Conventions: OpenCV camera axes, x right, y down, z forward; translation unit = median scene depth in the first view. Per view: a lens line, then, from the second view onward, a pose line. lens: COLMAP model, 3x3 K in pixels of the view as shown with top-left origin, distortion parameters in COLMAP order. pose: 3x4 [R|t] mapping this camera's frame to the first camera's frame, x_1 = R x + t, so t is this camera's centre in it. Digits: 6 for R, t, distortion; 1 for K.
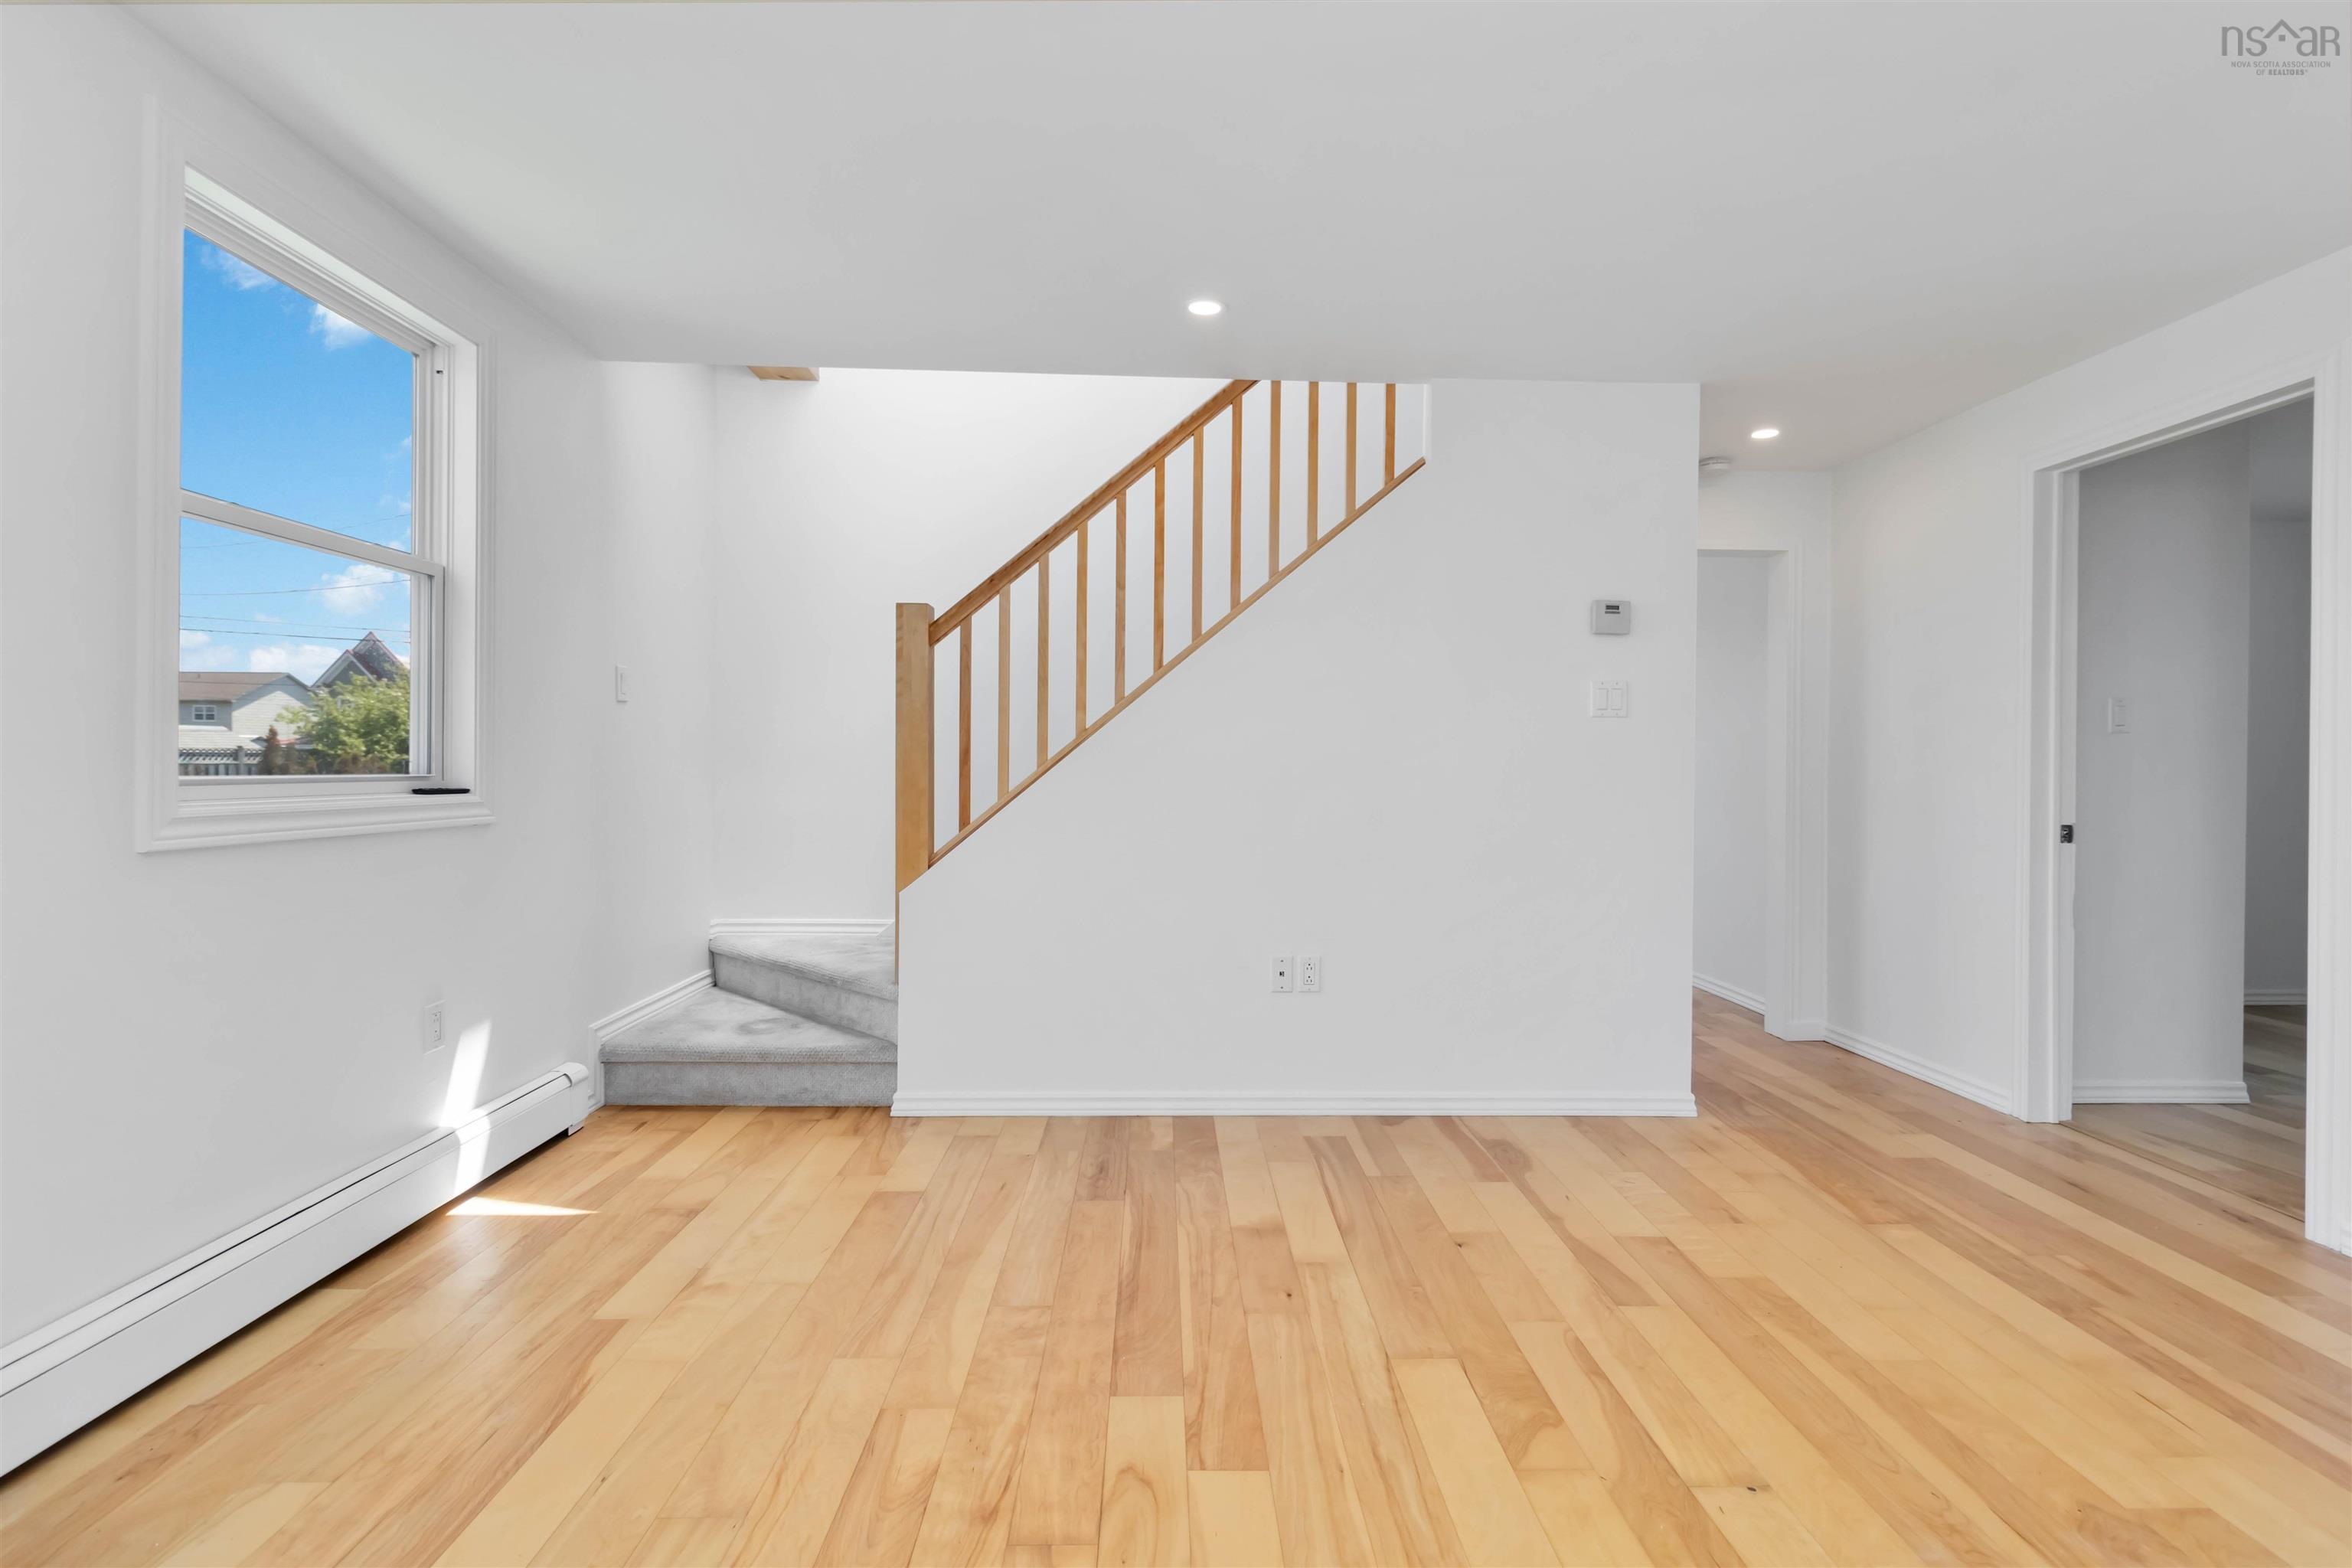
lens RADIAL K [[1093.6, 0, 1186.5], [0, 1093.6, 780.2], [0, 0, 1]] dist [-0.002364, 0.002093]
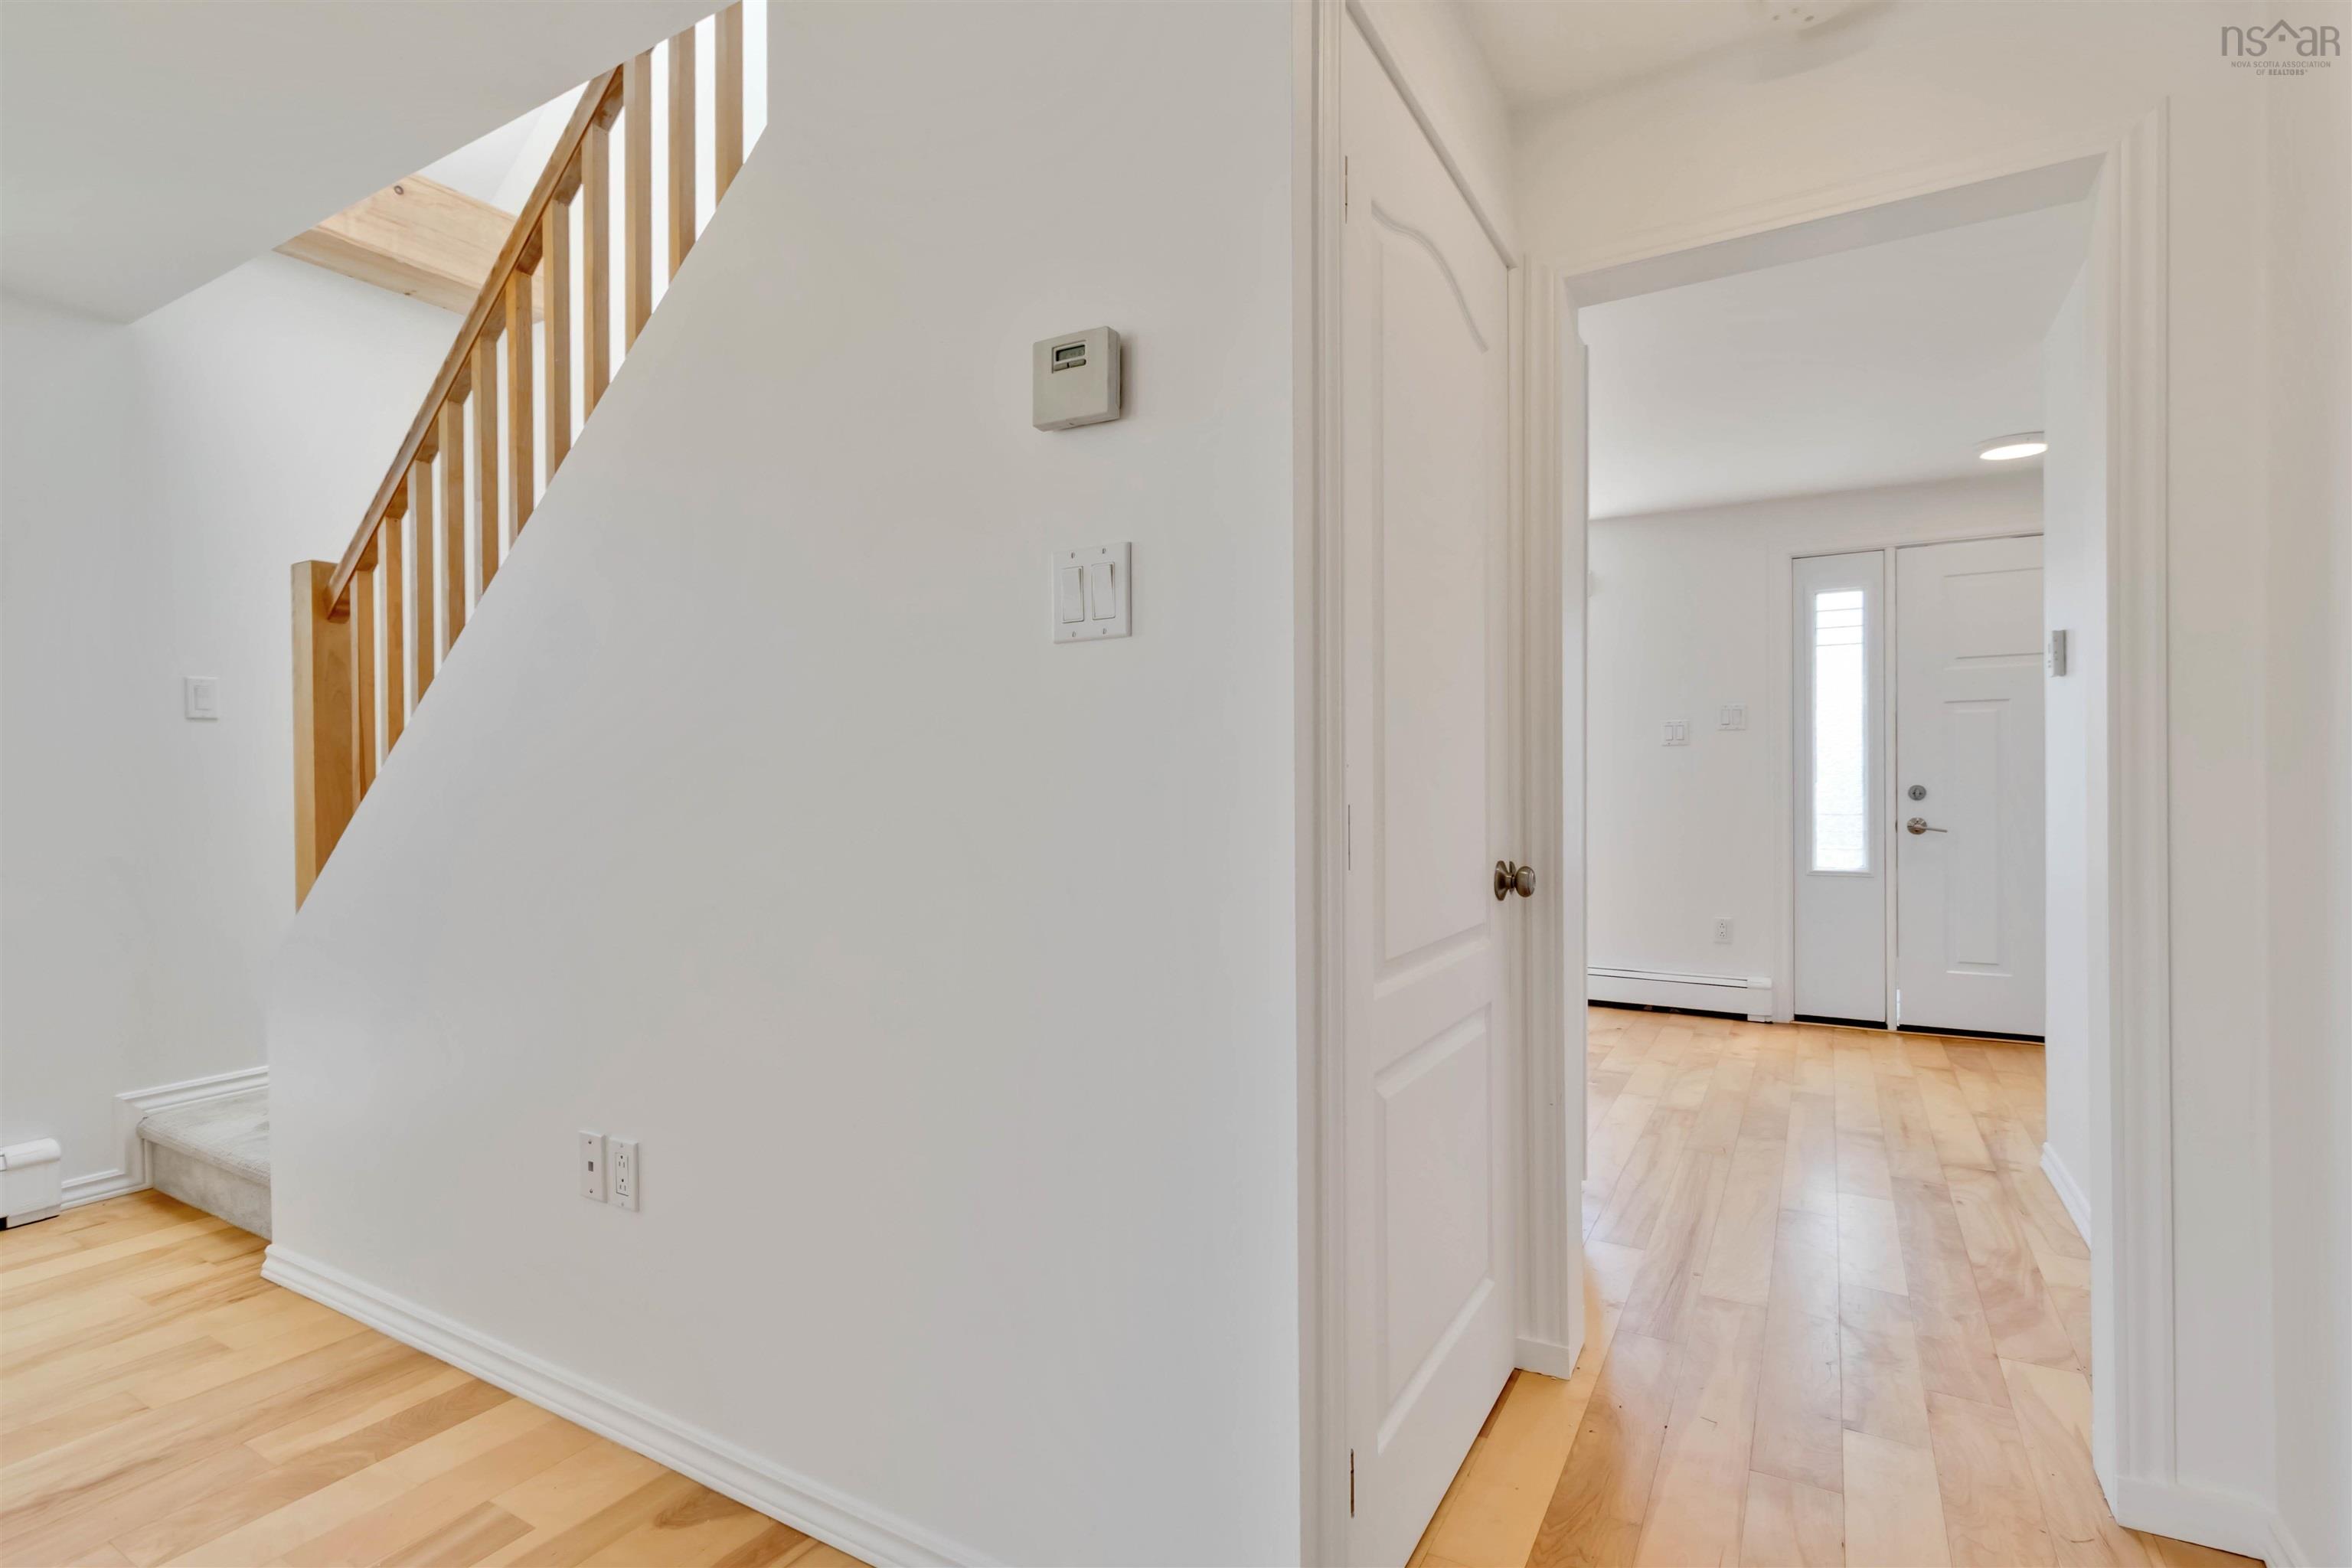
lens RADIAL K [[1093.6, 0, 1210.4], [0, 1093.6, 790.7], [0, 0, 1]] dist [-0.002364, 0.002093]
pose [[0.852166, -0.011296, -0.523149, 0.716448], [0.007635, 0.999929, -0.009153, -0.000766], [0.523215, 0.003806, 0.852192, 0.794366]]
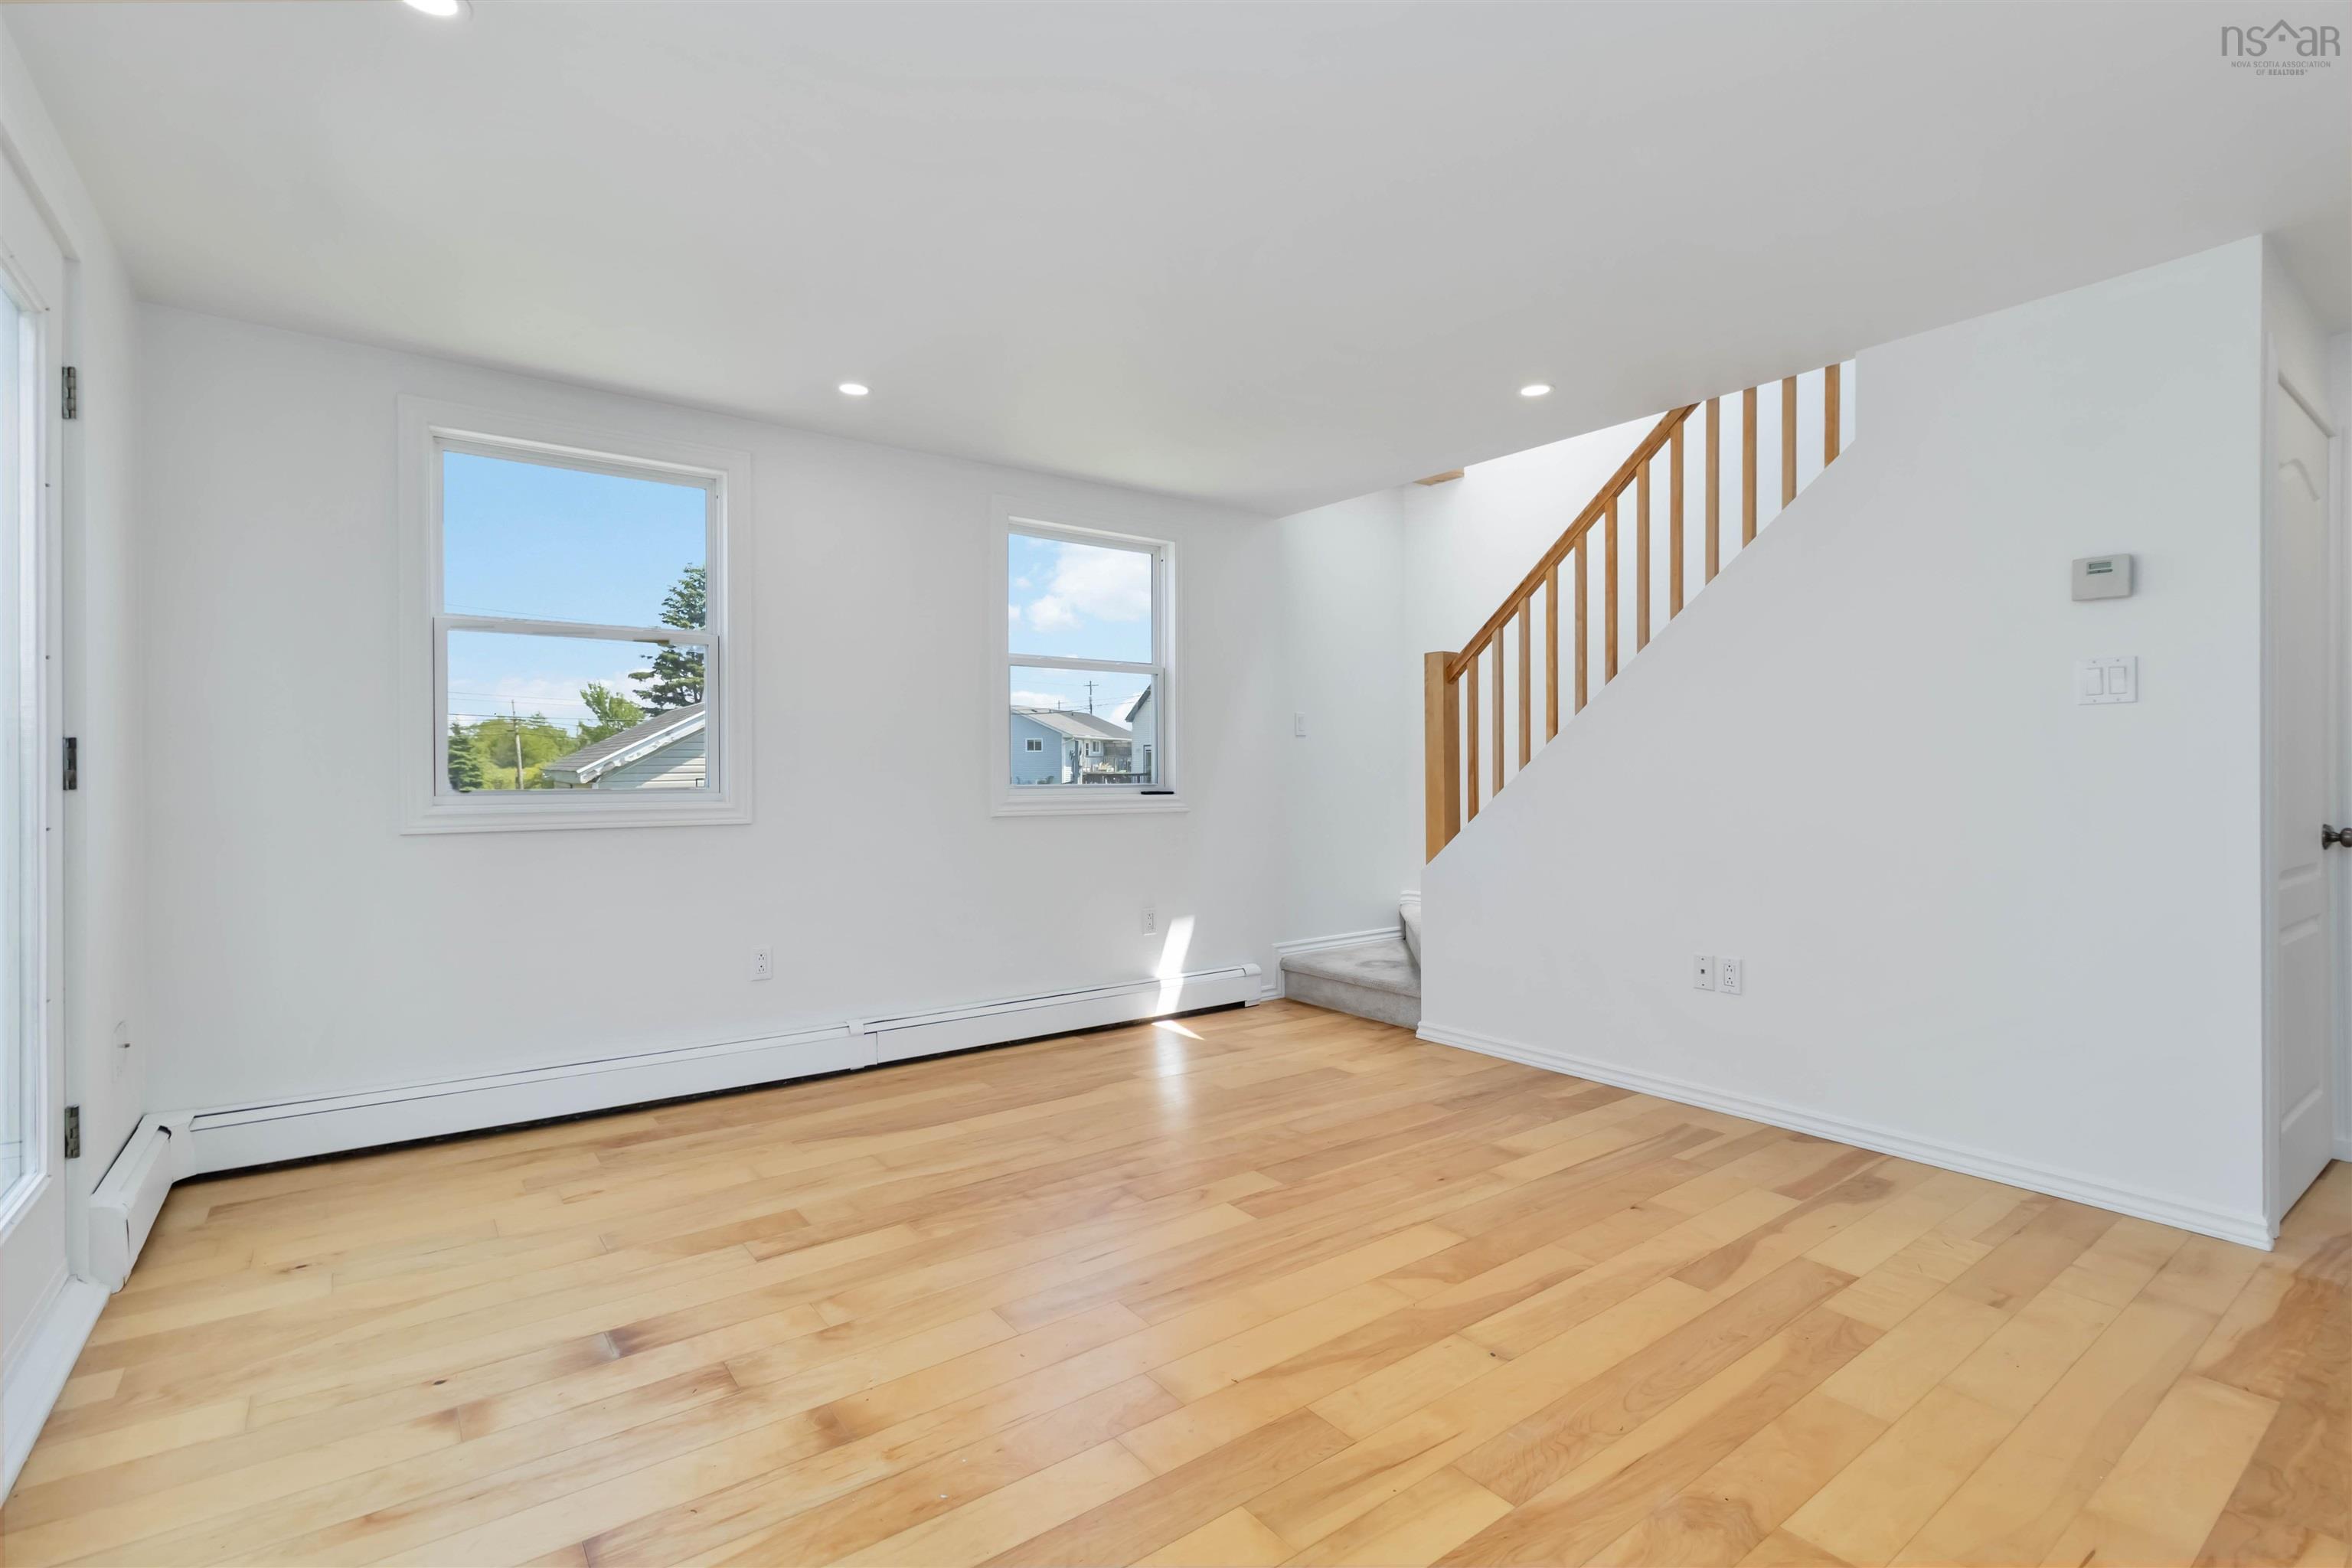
lens RADIAL K [[1093.6, 0, 1192.4], [0, 1093.6, 776.3], [0, 0, 1]] dist [-0.002364, 0.002093]
pose [[0.572729, -0.011103, -0.819669, 0.751816], [-0.001583, 0.999891, -0.014651, 0.008505], [0.819743, 0.009689, 0.572650, 0.005558]]
